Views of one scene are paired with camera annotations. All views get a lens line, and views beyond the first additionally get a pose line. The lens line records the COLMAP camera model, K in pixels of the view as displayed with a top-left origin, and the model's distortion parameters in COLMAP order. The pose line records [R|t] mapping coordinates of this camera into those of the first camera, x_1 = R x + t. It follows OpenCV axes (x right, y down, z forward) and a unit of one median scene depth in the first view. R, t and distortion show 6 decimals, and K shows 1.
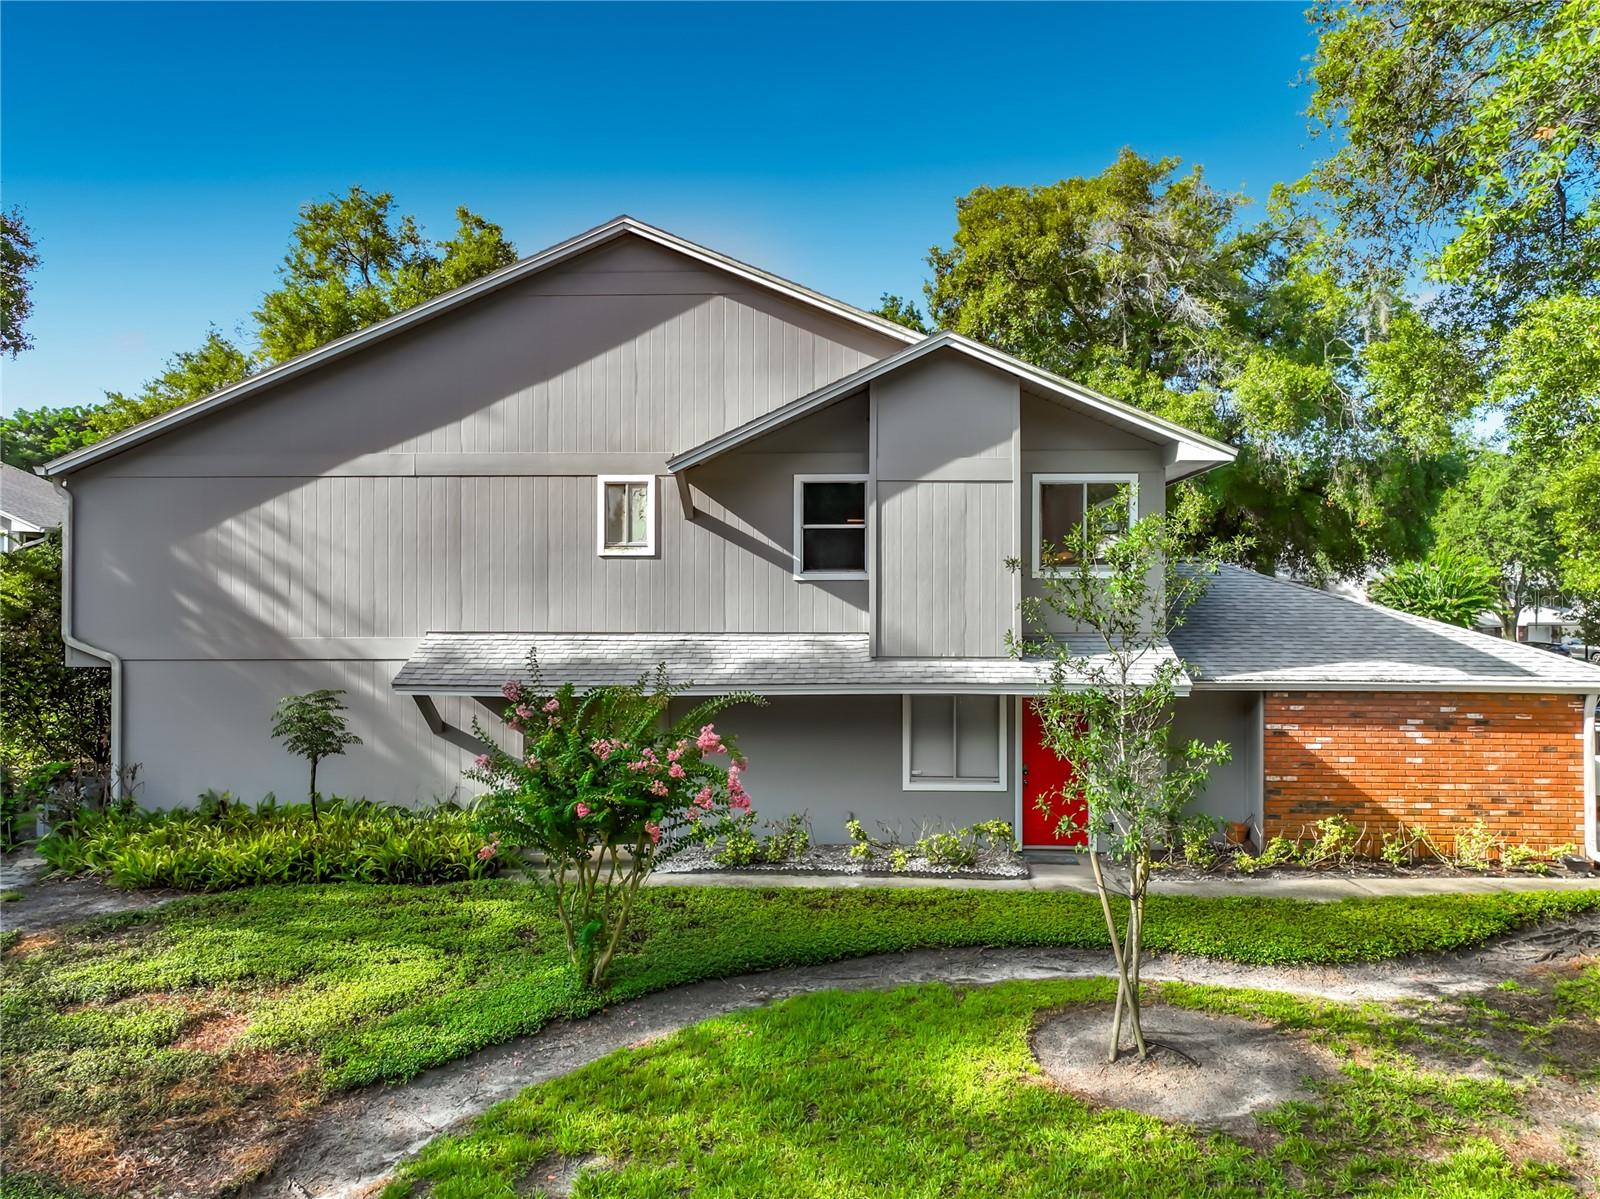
lens RADIAL K [[1147.2, 0, 799.8], [0, 1147.2, 597.2], [0, 0, 1]] dist [0.002356, 0.015586]
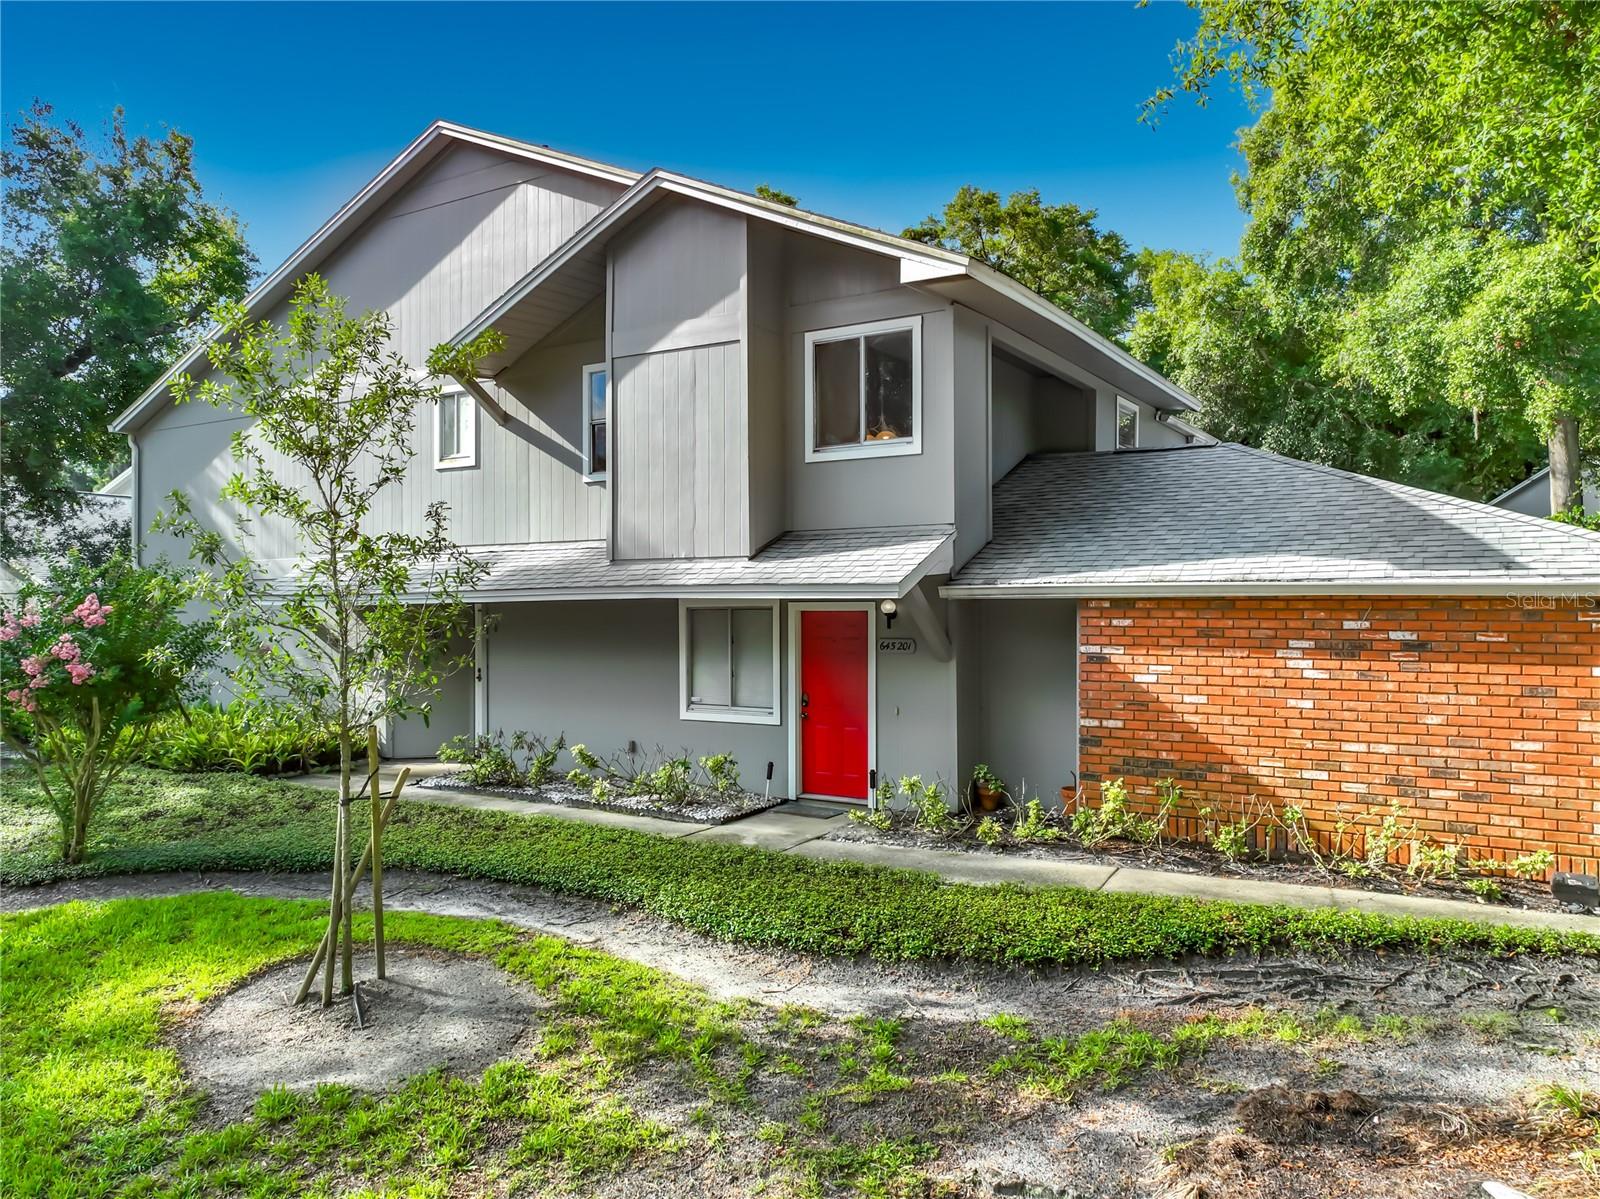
lens RADIAL K [[1147.2, 0, 809.1], [0, 1147.2, 595.6], [0, 0, 1]] dist [0.002356, 0.015586]
pose [[0.874074, -0.007906, -0.485728, 0.606752], [0.008123, 0.999966, -0.001657, 0.080014], [0.485725, -0.002497, 0.874108, 0.302971]]
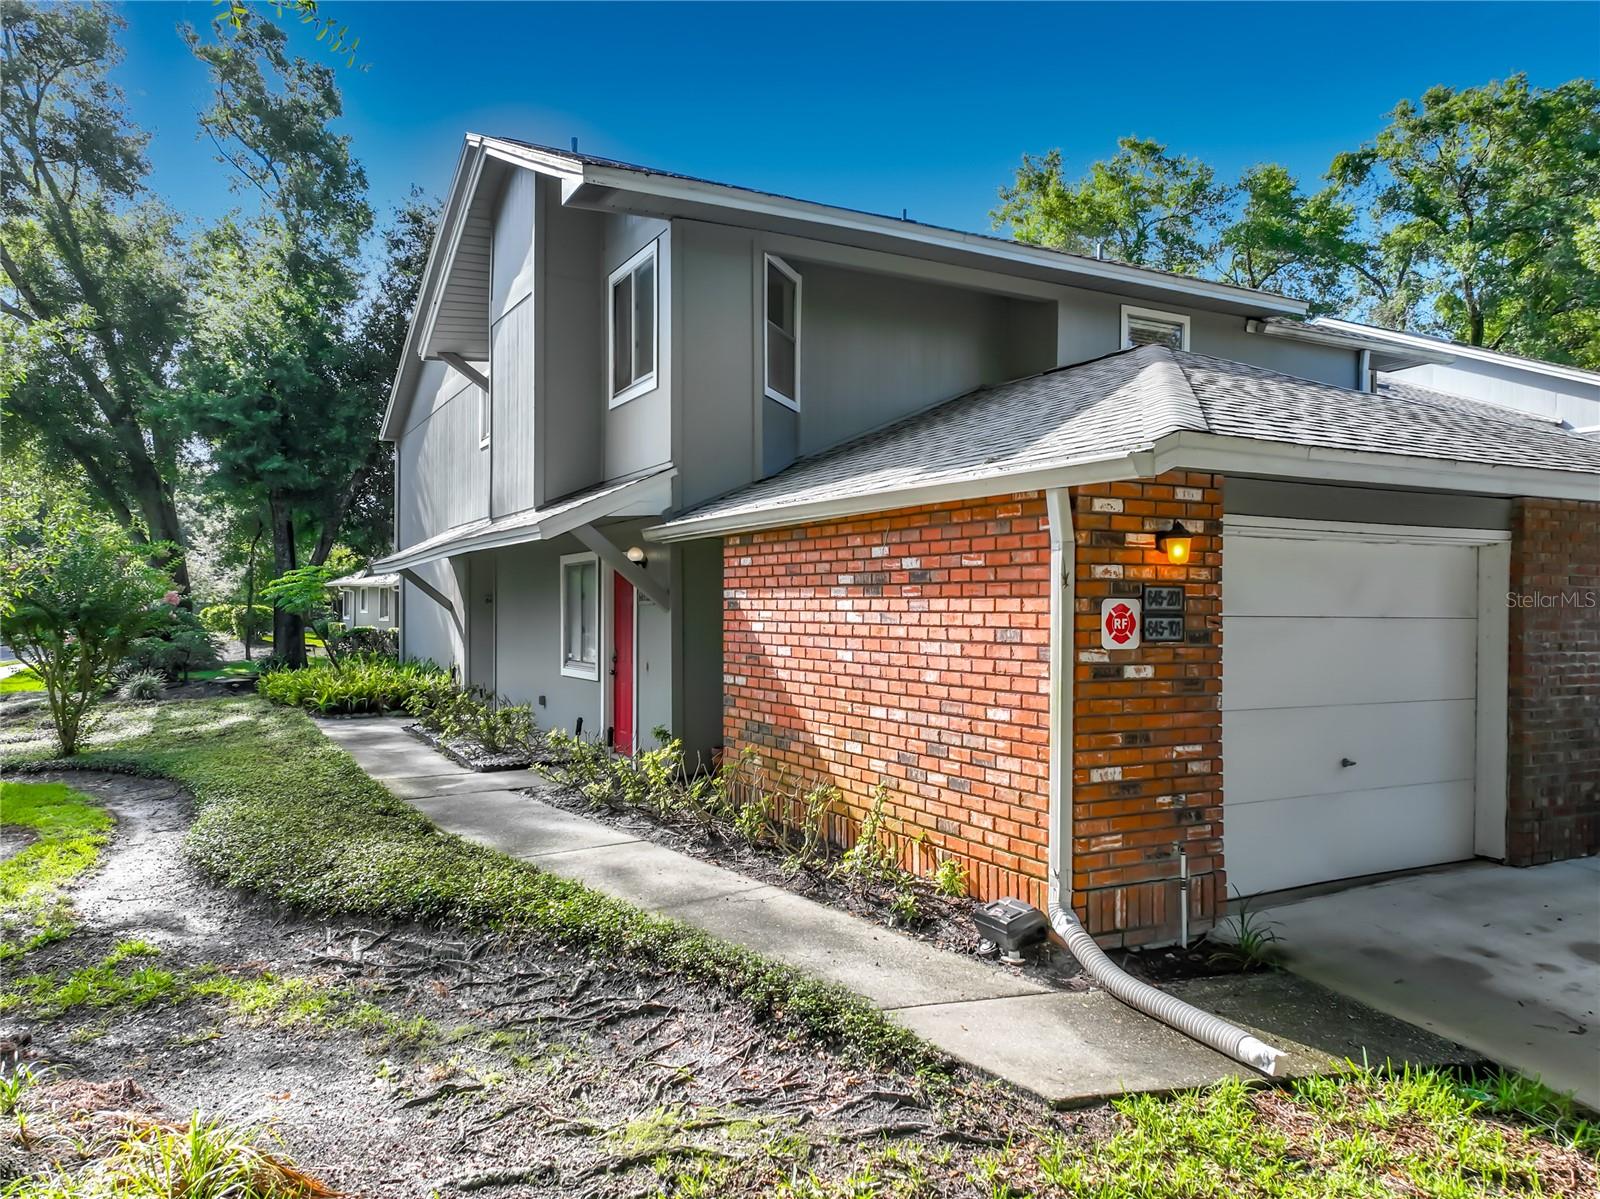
lens RADIAL K [[1147.2, 0, 807.4], [0, 1147.2, 601.6], [0, 0, 1]] dist [0.002356, 0.015586]
pose [[0.518125, -0.006134, -0.855283, 0.954994], [0.004552, 0.999980, -0.004414, 0.120193], [0.855293, -0.001606, 0.518142, 0.725500]]
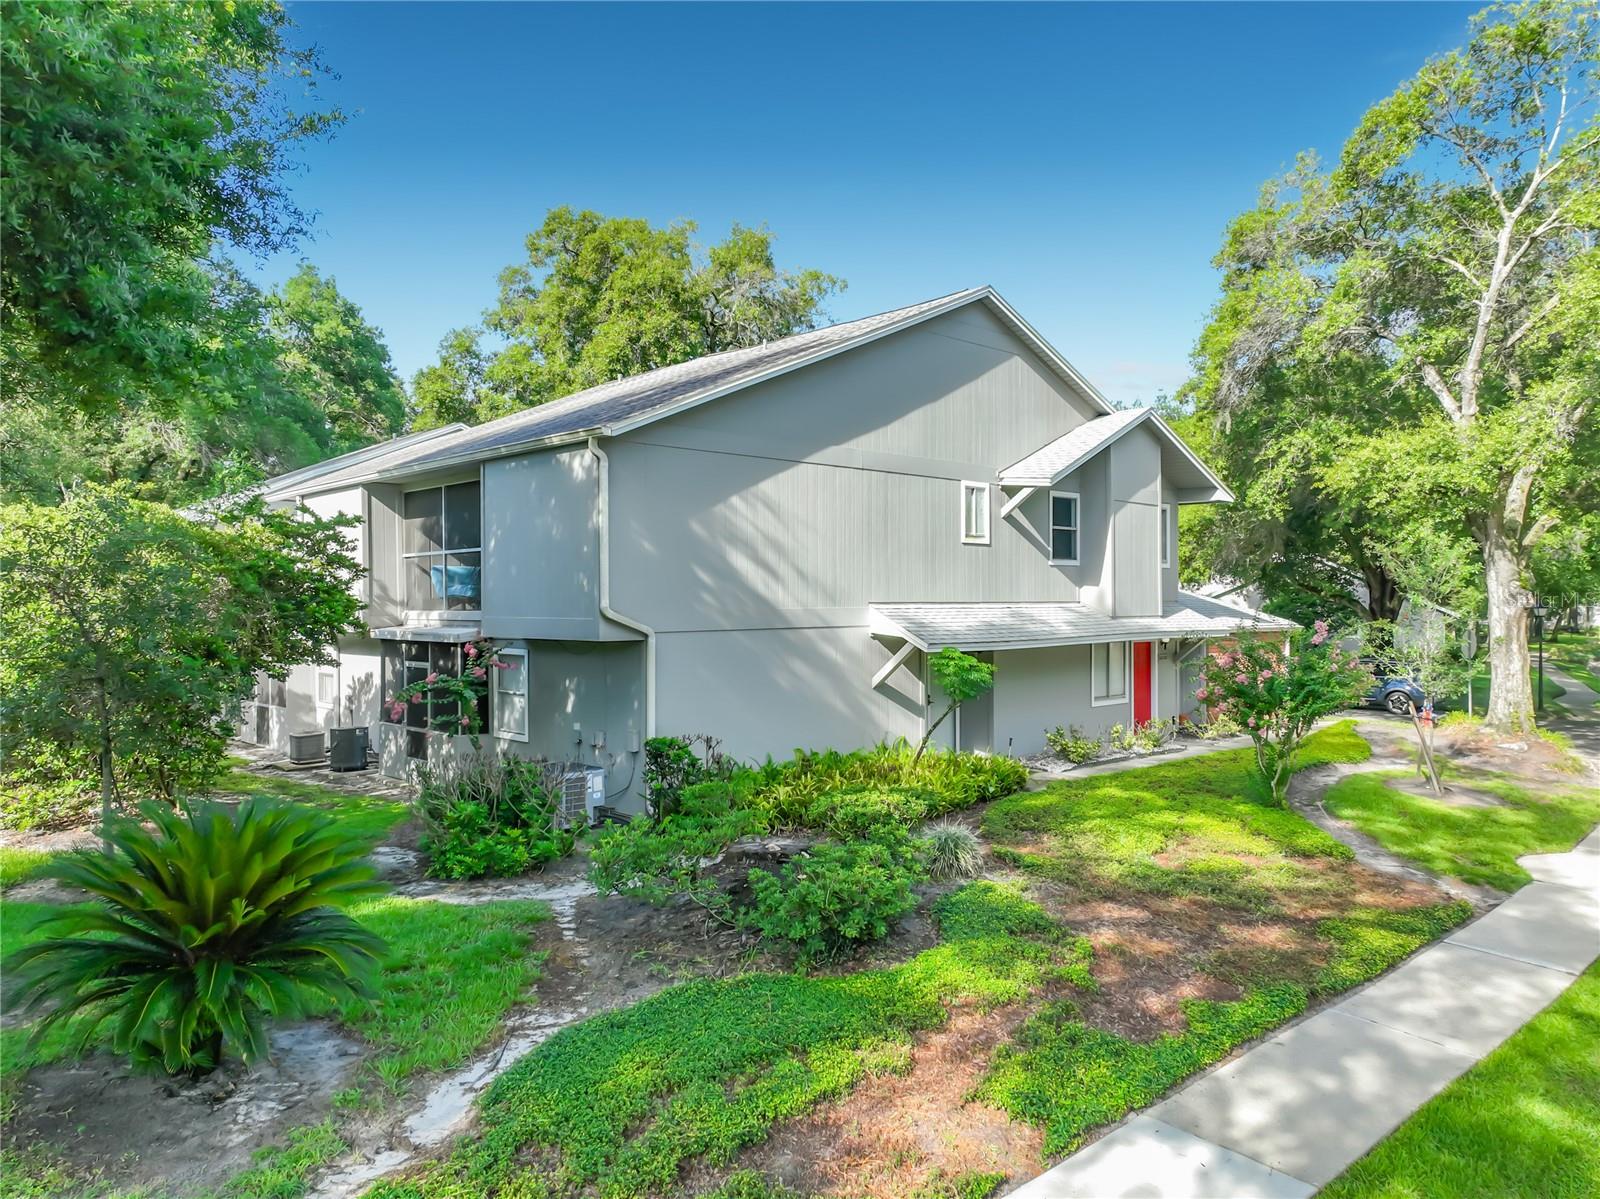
lens RADIAL K [[1147.2, 0, 805.2], [0, 1147.2, 605.8], [0, 0, 1]] dist [0.002356, 0.015586]
pose [[0.686652, -0.006746, 0.726955, -1.273491], [0.005050, 0.999977, 0.004510, 0.028576], [-0.726969, 0.000575, 0.686671, 0.255643]]
